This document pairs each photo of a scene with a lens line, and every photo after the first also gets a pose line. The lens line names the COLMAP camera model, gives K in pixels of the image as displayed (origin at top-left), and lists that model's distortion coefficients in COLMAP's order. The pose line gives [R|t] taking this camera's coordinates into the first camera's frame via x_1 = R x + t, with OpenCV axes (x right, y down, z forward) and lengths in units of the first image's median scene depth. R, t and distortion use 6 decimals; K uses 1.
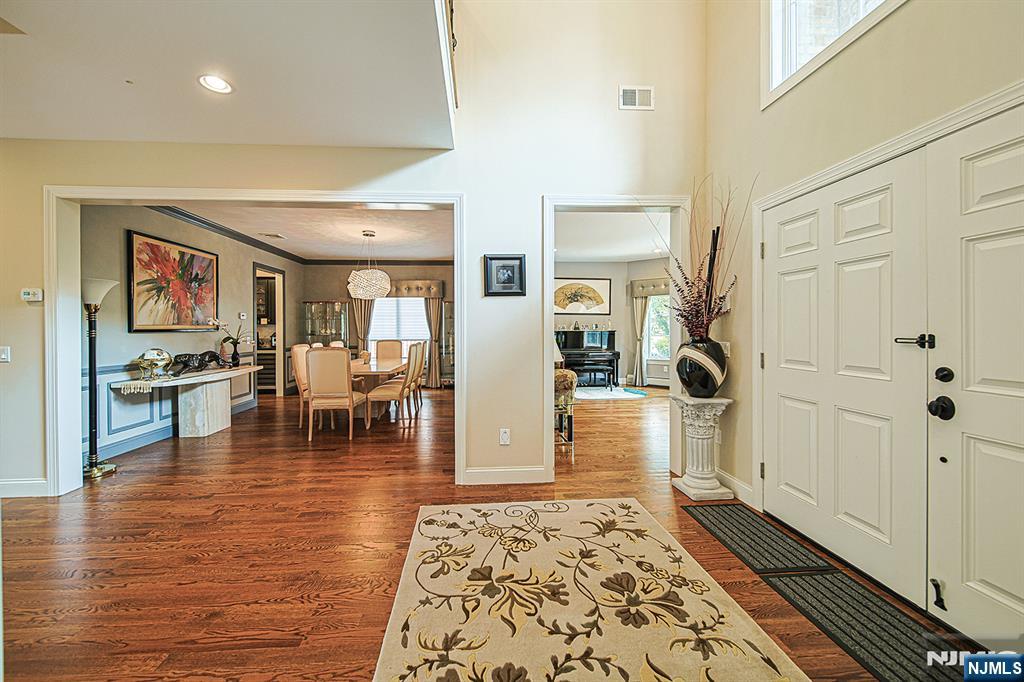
lens RADIAL K [[383.9, 0, 506.0], [0, 383.9, 330.5], [0, 0, 1]] dist [0.000191, -0.001754]
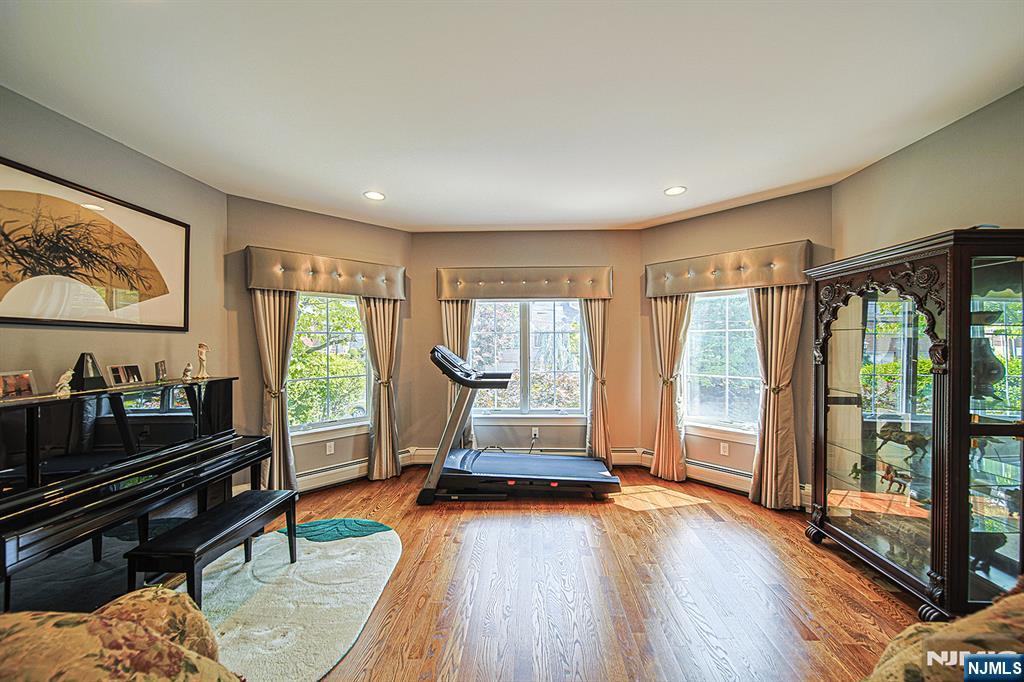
lens RADIAL K [[383.9, 0, 512.6], [0, 383.9, 346.1], [0, 0, 1]] dist [0.000191, -0.001754]
pose [[0.128105, -0.009301, 0.991717, -0.027965], [0.016553, 0.999837, 0.007239, -0.025333], [-0.991622, 0.015489, 0.128238, 0.681899]]
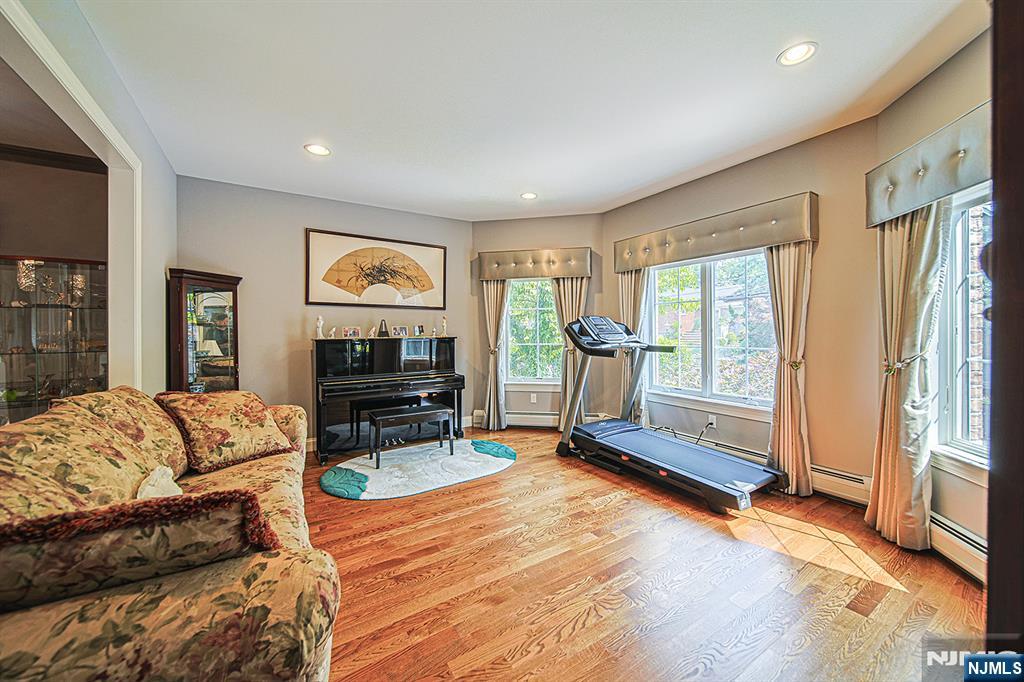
lens RADIAL K [[383.9, 0, 515.2], [0, 383.9, 336.1], [0, 0, 1]] dist [0.000191, -0.001754]
pose [[0.887748, -0.009840, 0.460225, 0.100794], [0.009048, 0.999951, 0.003926, -0.002146], [-0.460241, 0.000679, 0.887794, 0.446367]]
